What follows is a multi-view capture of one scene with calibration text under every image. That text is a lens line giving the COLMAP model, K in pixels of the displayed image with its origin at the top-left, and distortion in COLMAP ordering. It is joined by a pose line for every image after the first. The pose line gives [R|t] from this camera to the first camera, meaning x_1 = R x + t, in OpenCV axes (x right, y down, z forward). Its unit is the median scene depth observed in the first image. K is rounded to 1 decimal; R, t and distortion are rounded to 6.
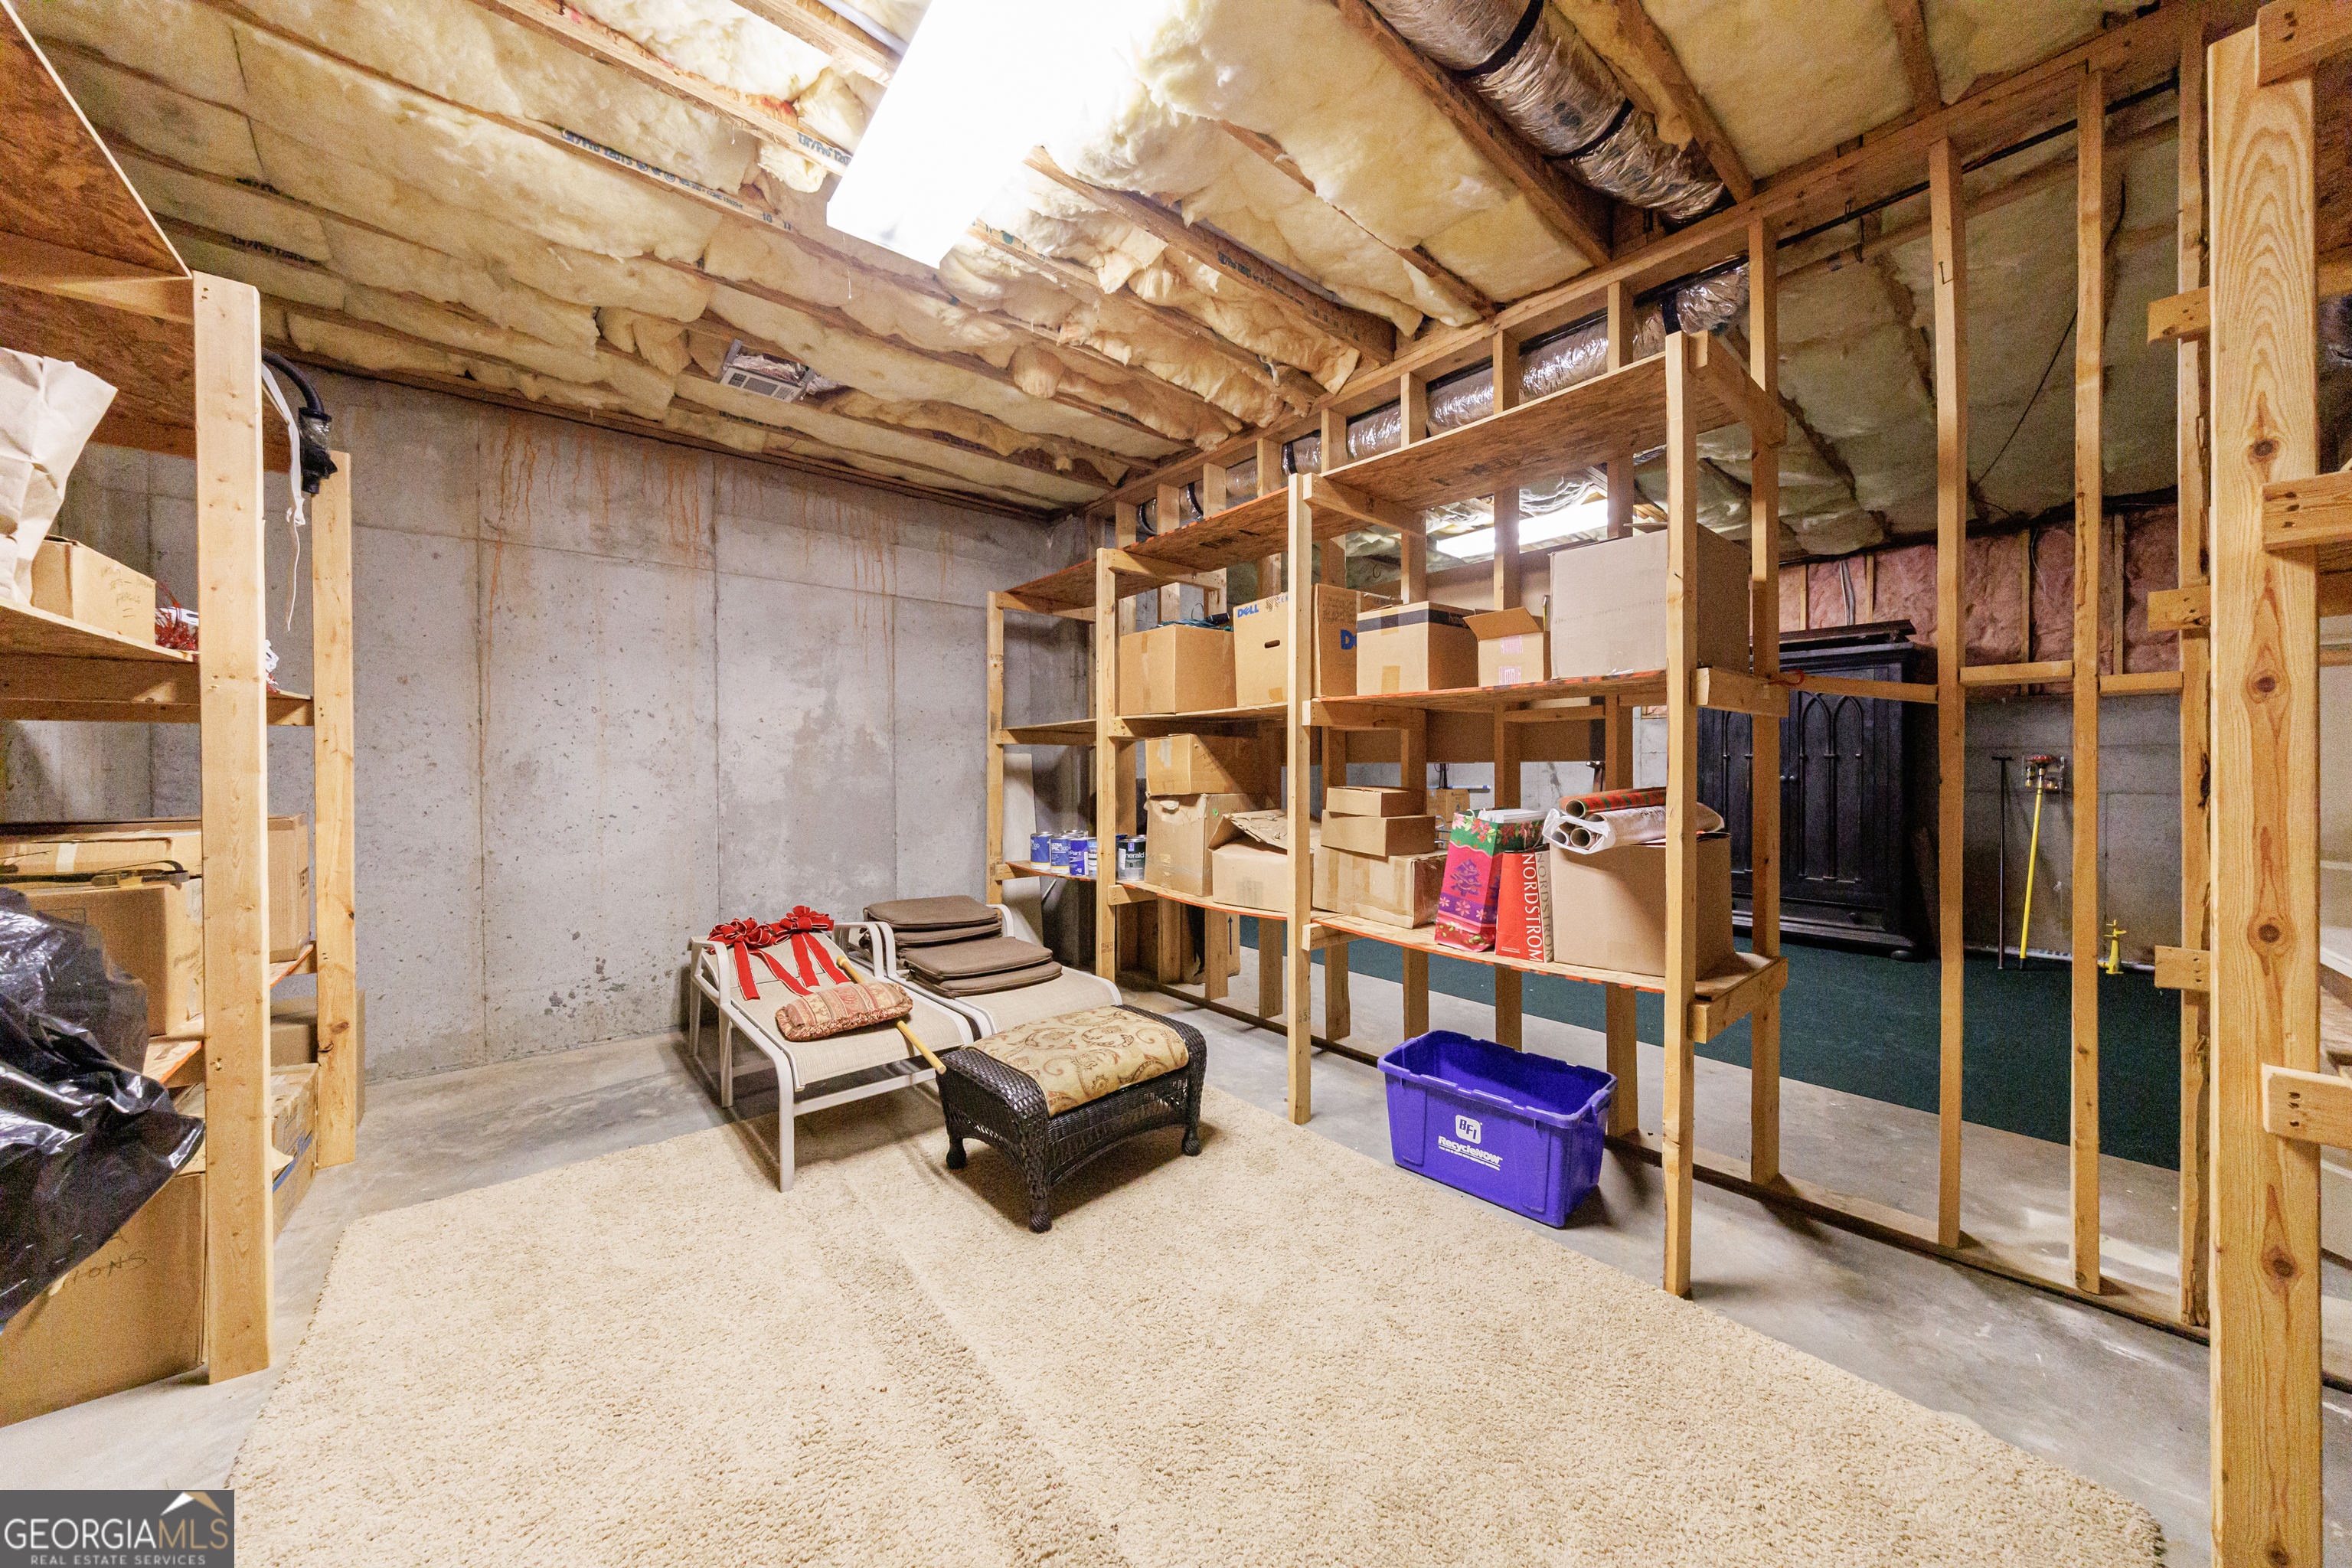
lens RADIAL K [[794.1, 0, 1175.9], [0, 794.1, 777.1], [0, 0, 1]] dist [0.001921, -0.000231]
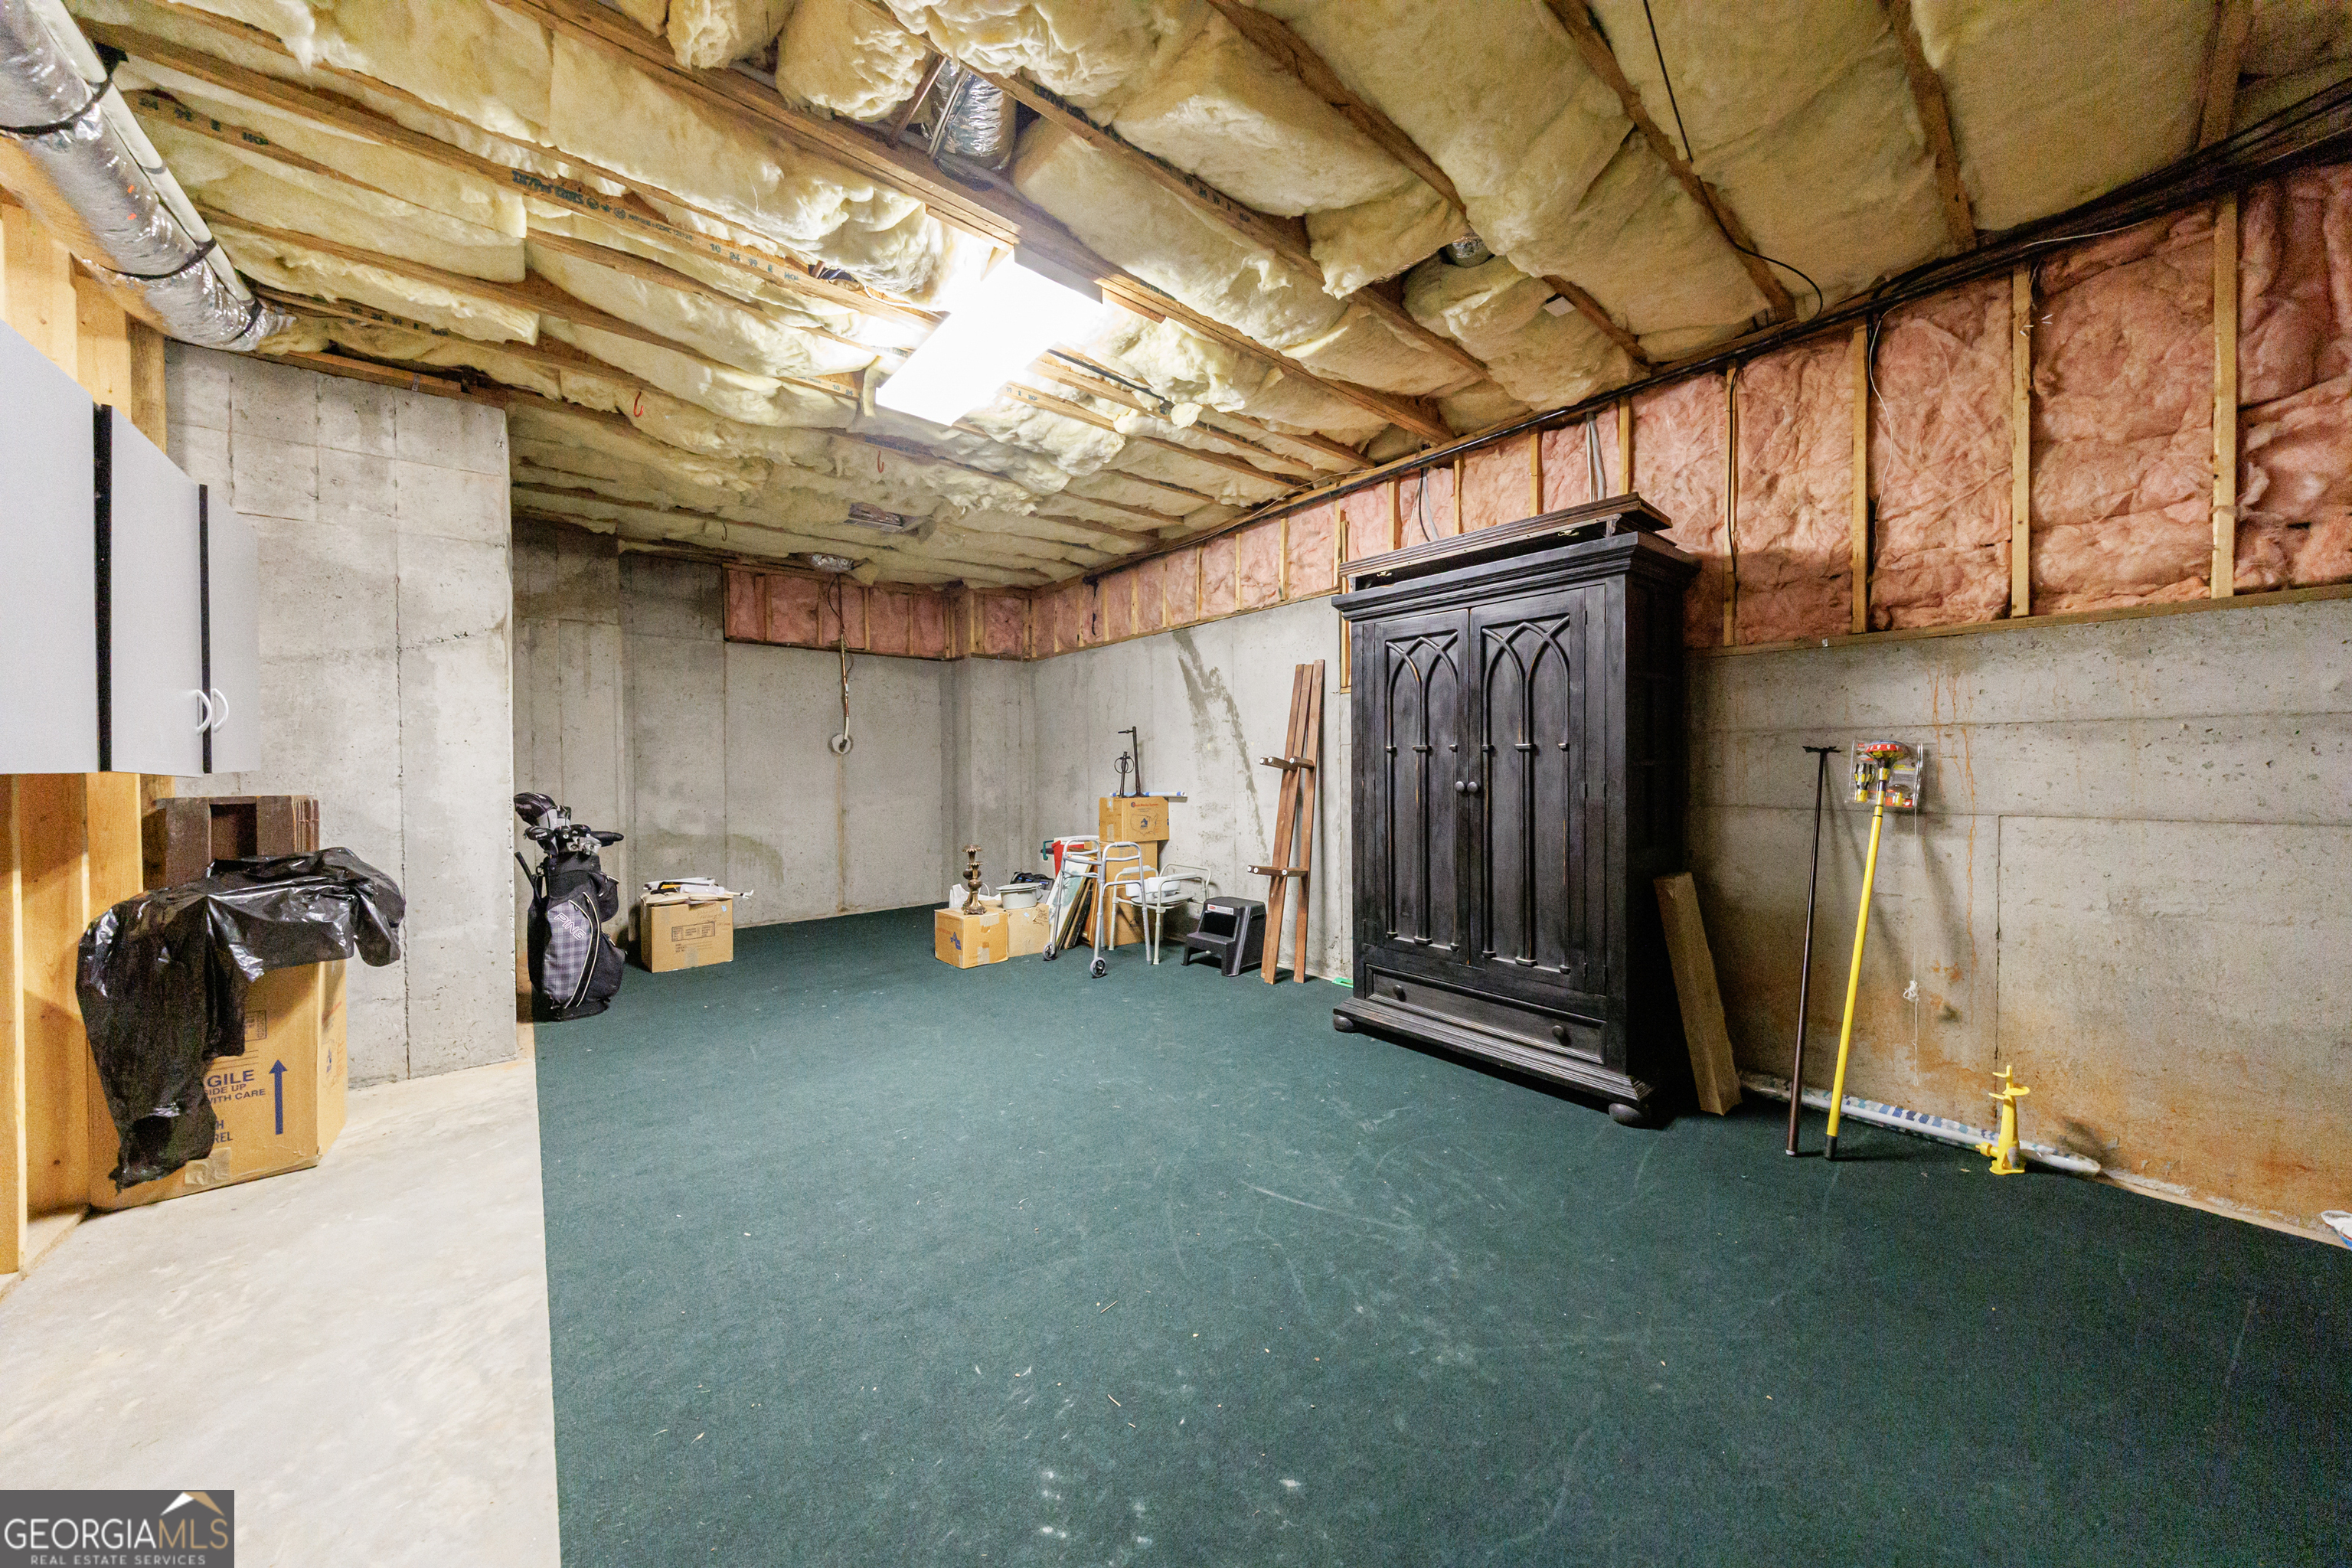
lens RADIAL K [[794.1, 0, 1176.3], [0, 794.1, 776.7], [0, 0, 1]] dist [0.001921, -0.000231]
pose [[0.999769, -0.004943, -0.020913, 0.609775], [0.005038, 0.999977, 0.004508, -0.009131], [0.020890, -0.004612, 0.999771, 0.445135]]
